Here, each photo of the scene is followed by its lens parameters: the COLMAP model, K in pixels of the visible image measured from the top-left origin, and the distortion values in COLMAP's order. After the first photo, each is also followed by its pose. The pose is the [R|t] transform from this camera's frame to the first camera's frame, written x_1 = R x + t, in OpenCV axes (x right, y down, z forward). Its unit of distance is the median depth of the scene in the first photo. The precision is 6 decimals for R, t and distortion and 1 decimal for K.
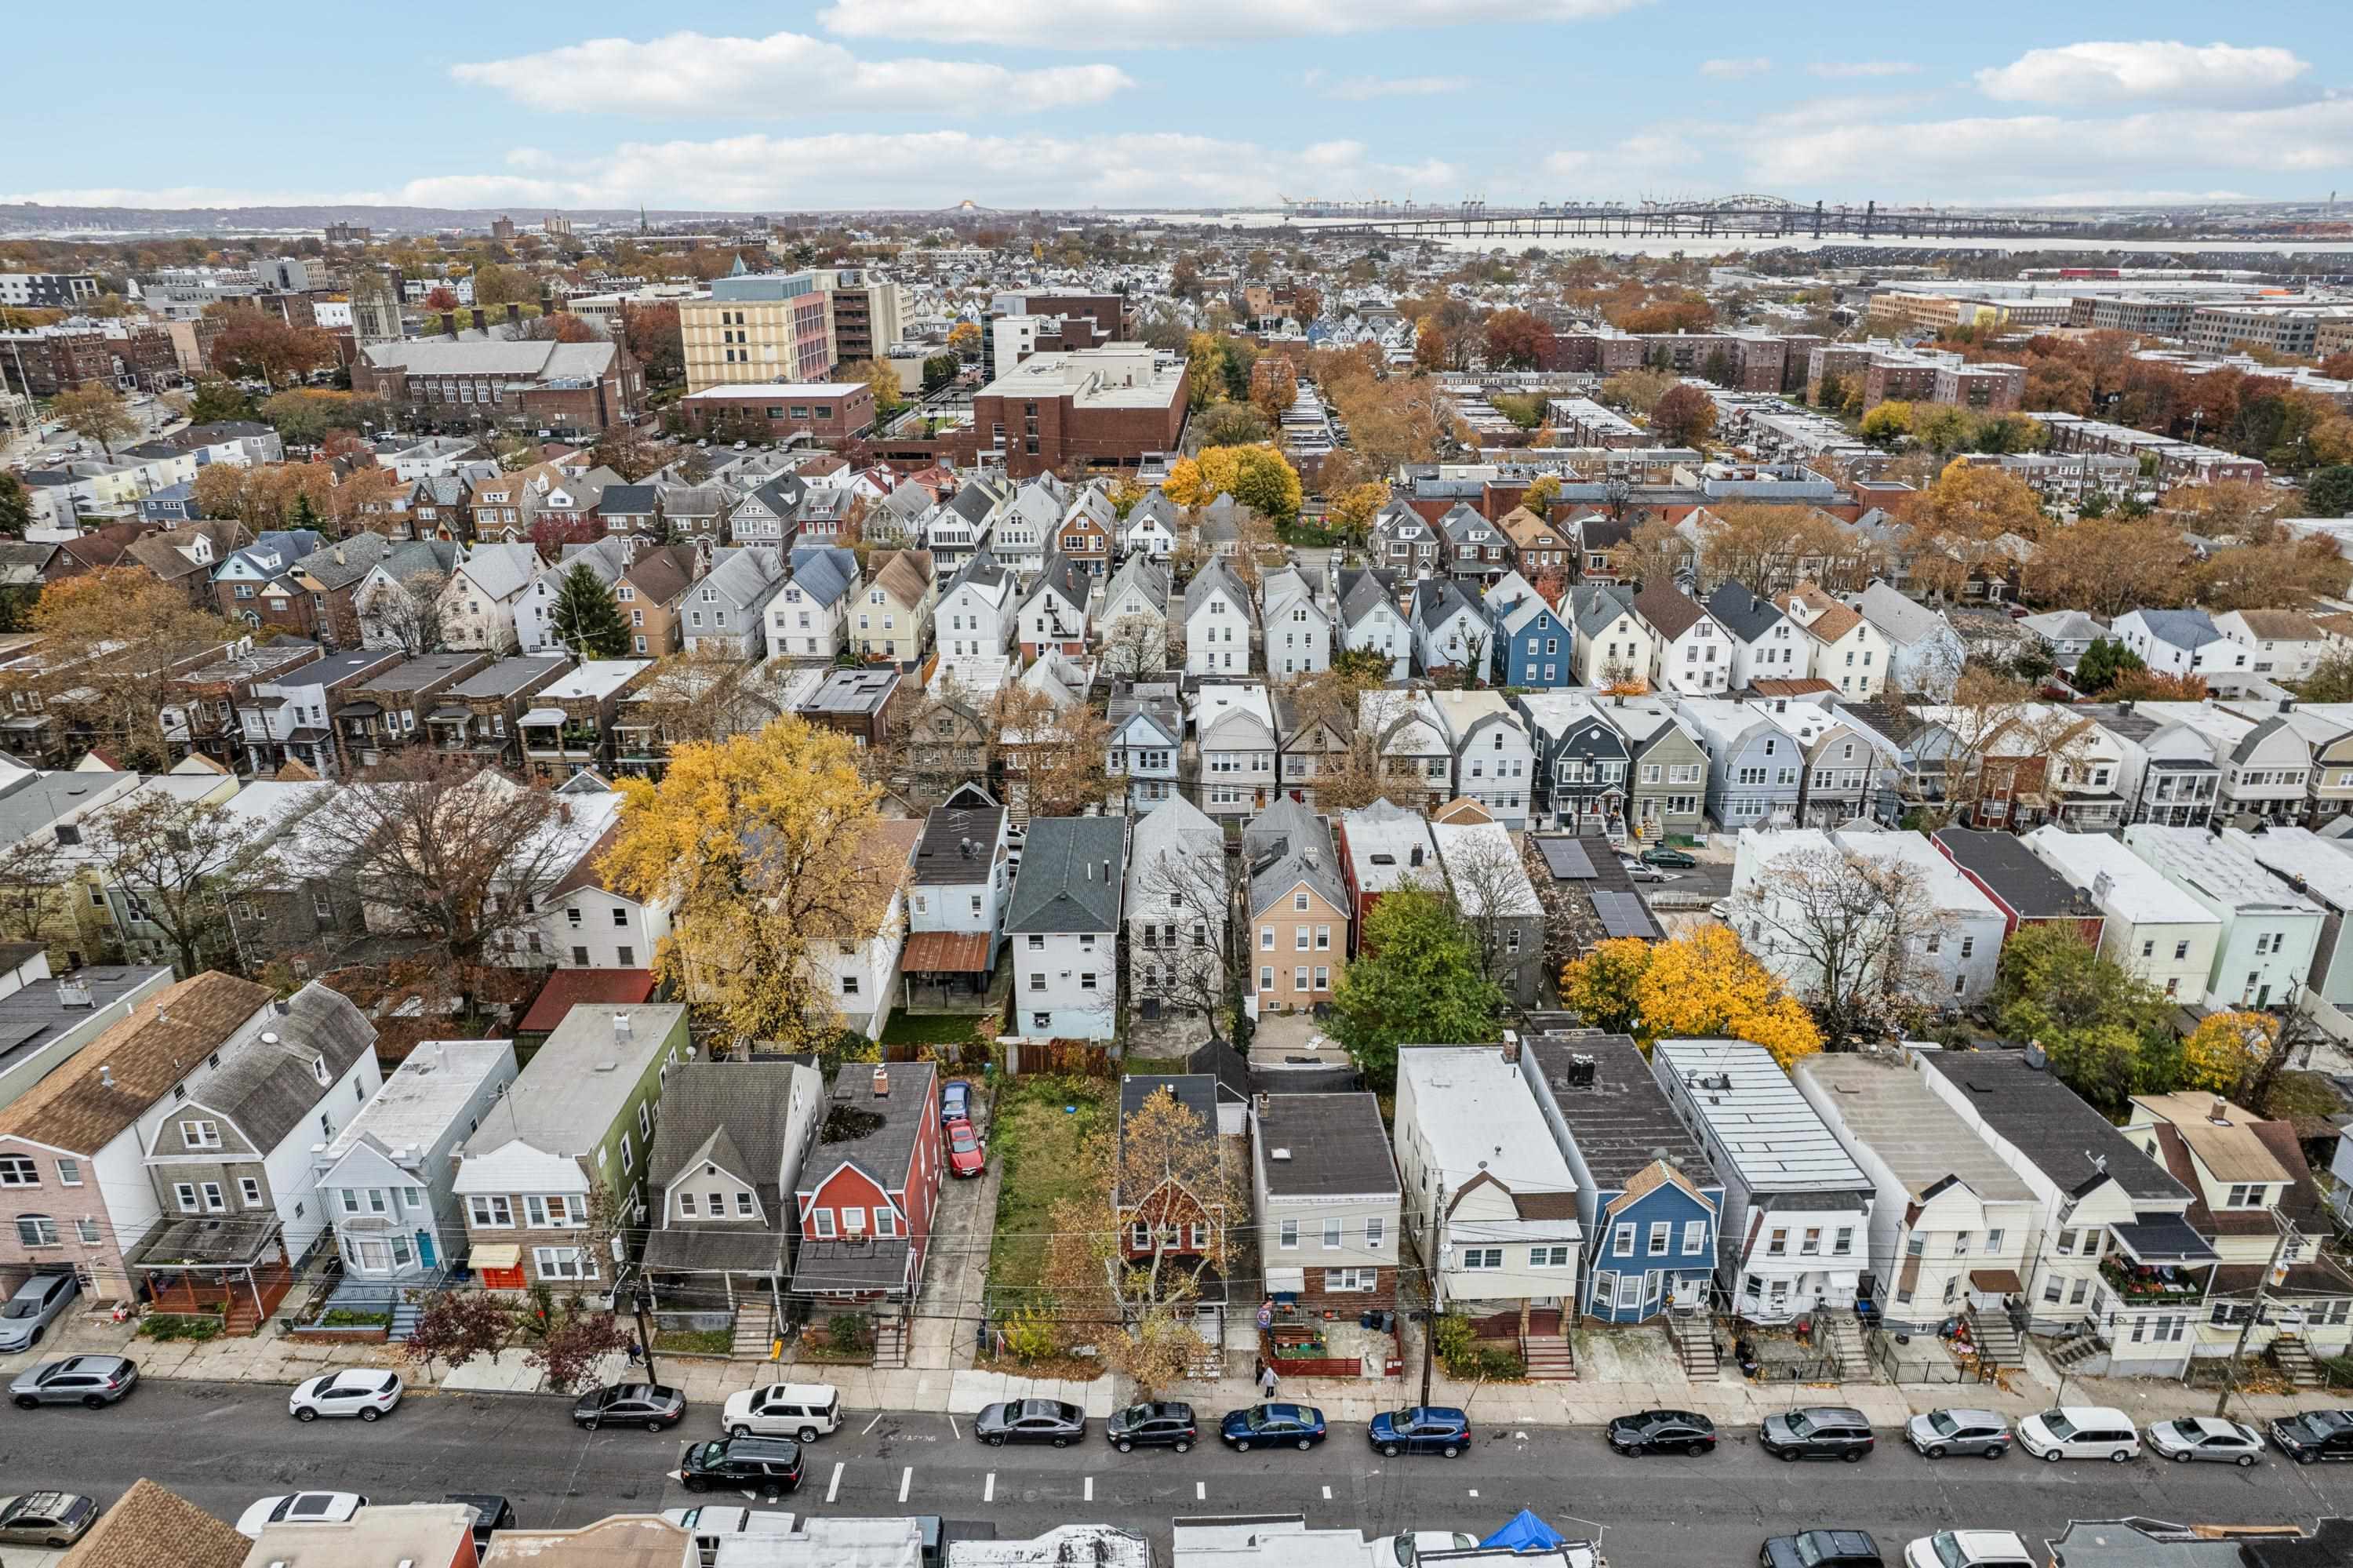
lens RADIAL K [[1510.2, 0, 1164.6], [0, 1510.2, 772.3], [0, 0, 1]] dist [-0.058577, 0.044307]
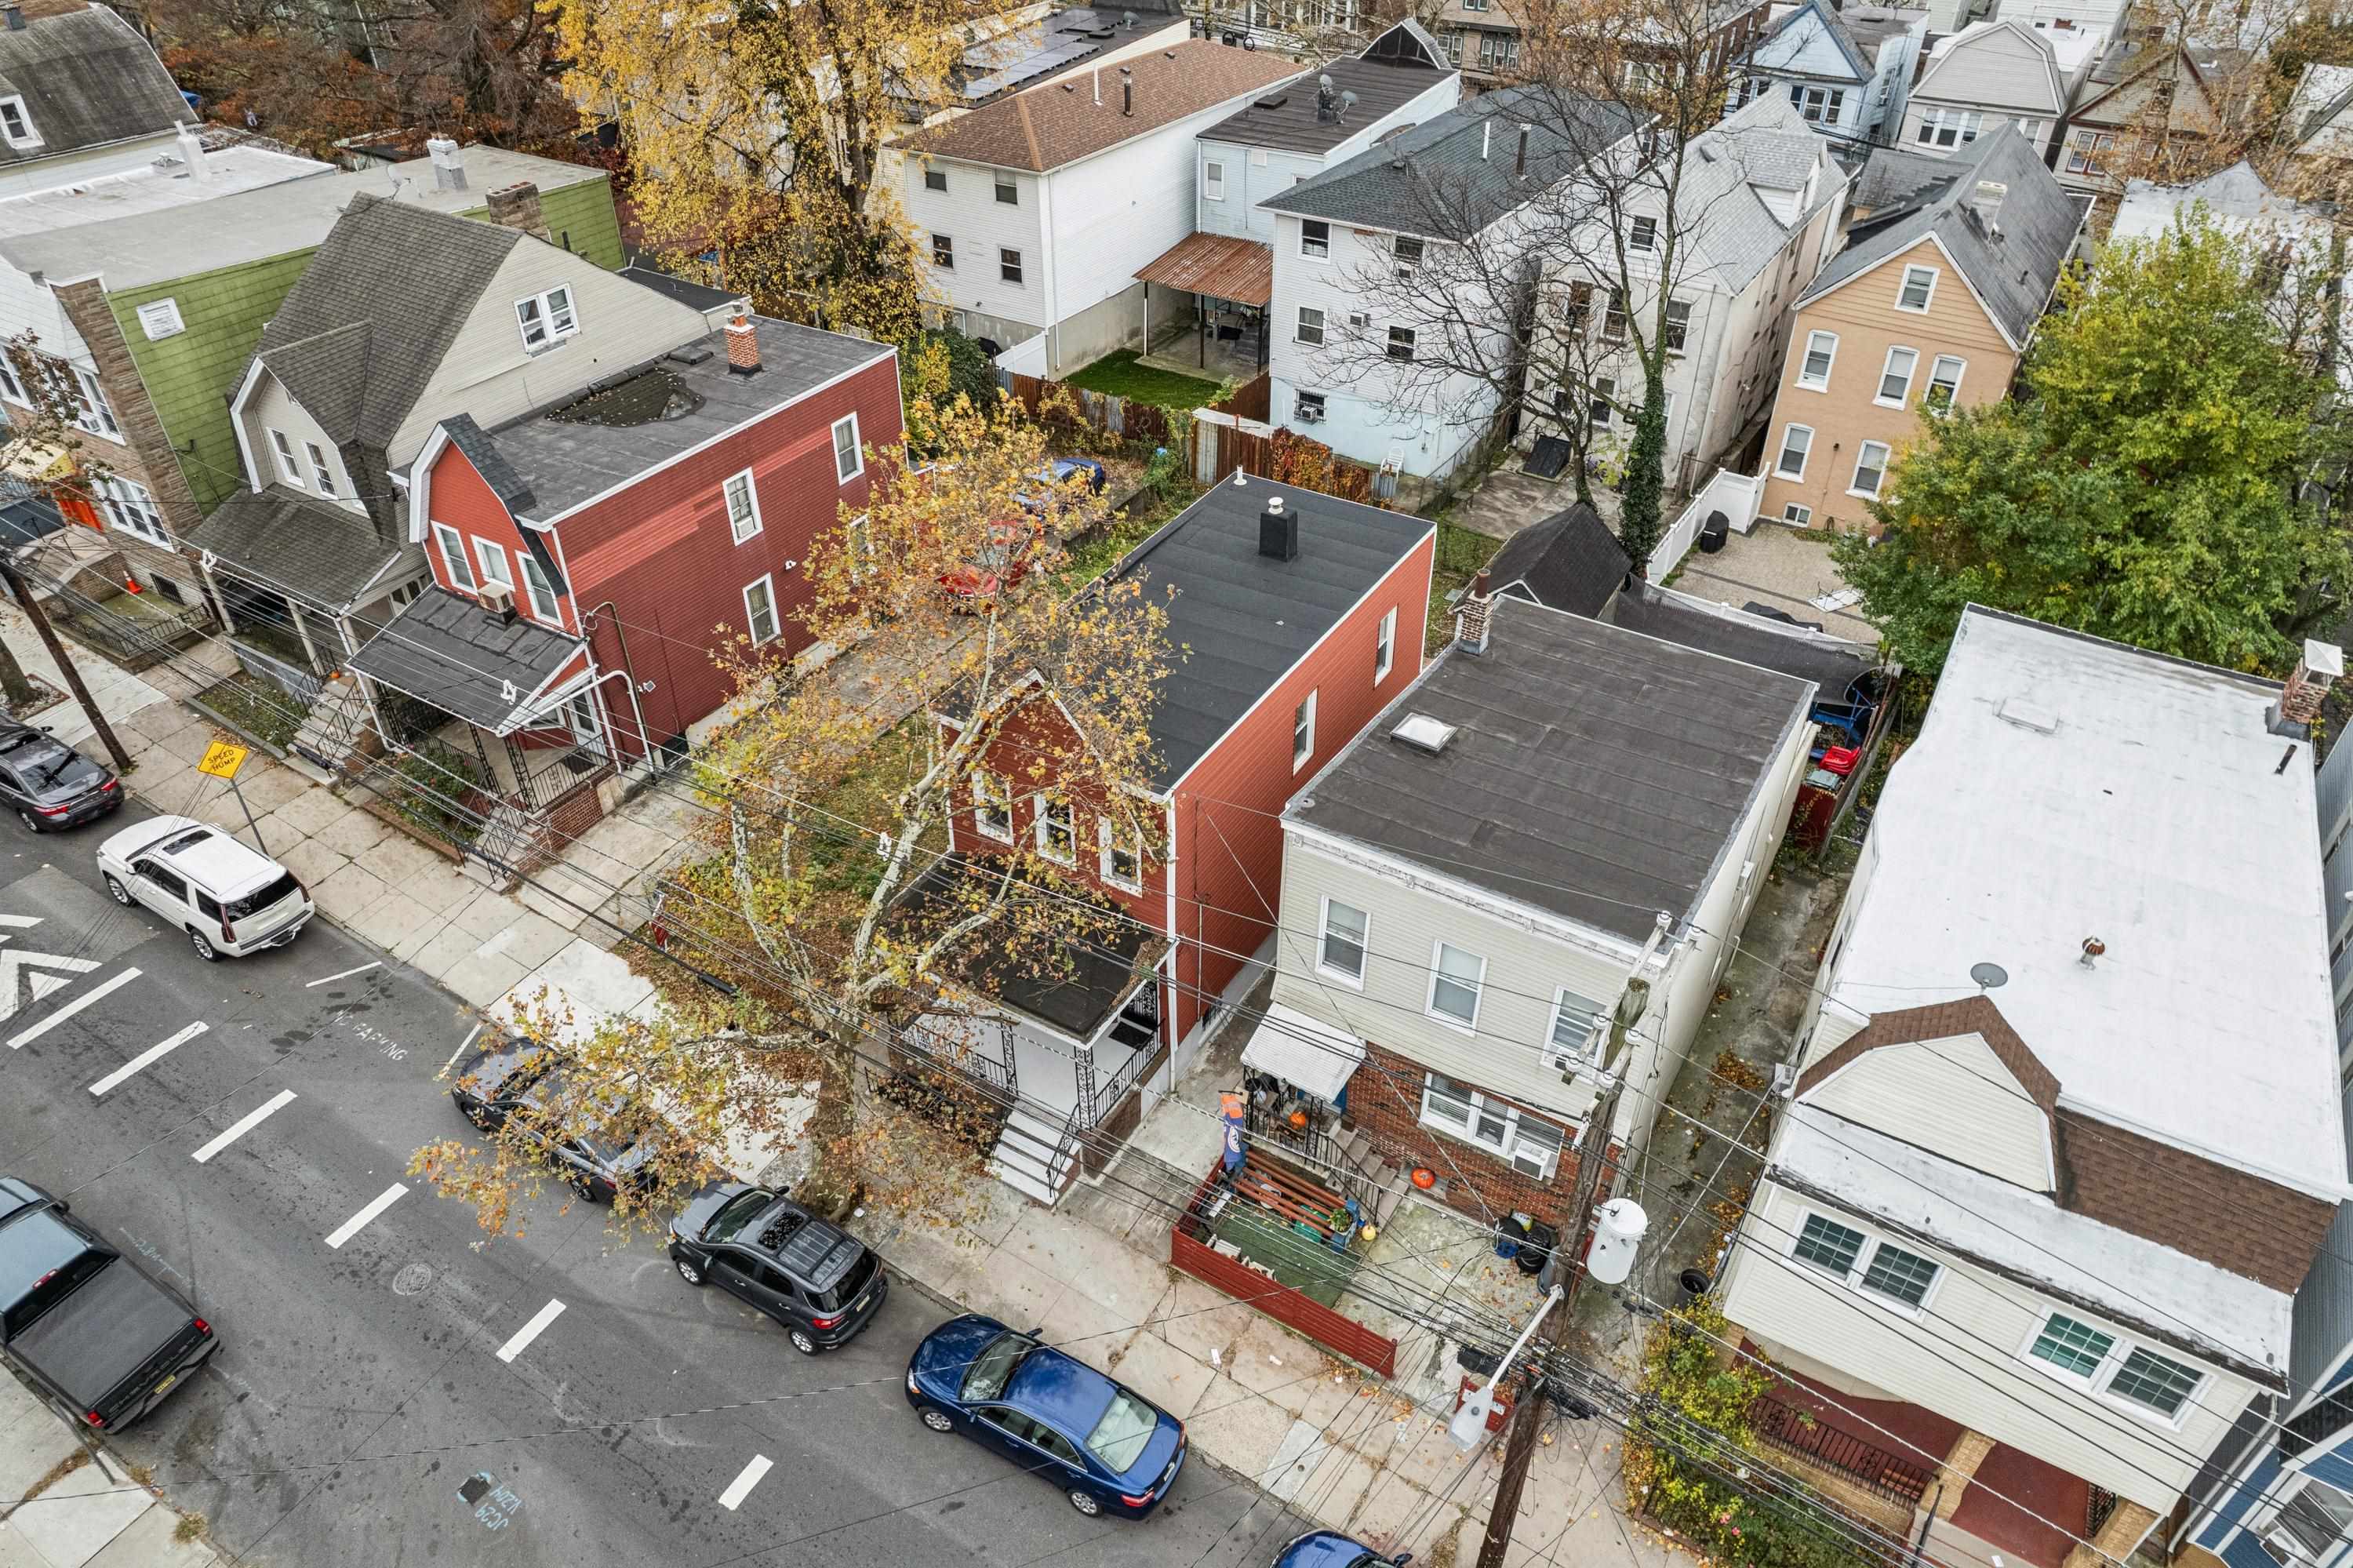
lens RADIAL K [[1510.2, 0, 1178.5], [0, 1510.2, 775.3], [0, 0, 1]] dist [-0.058577, 0.044307]
pose [[0.852904, 0.324132, -0.409259, 0.129346], [-0.195073, 0.925002, 0.326063, 0.116732], [0.484253, -0.198265, 0.852168, 0.490089]]
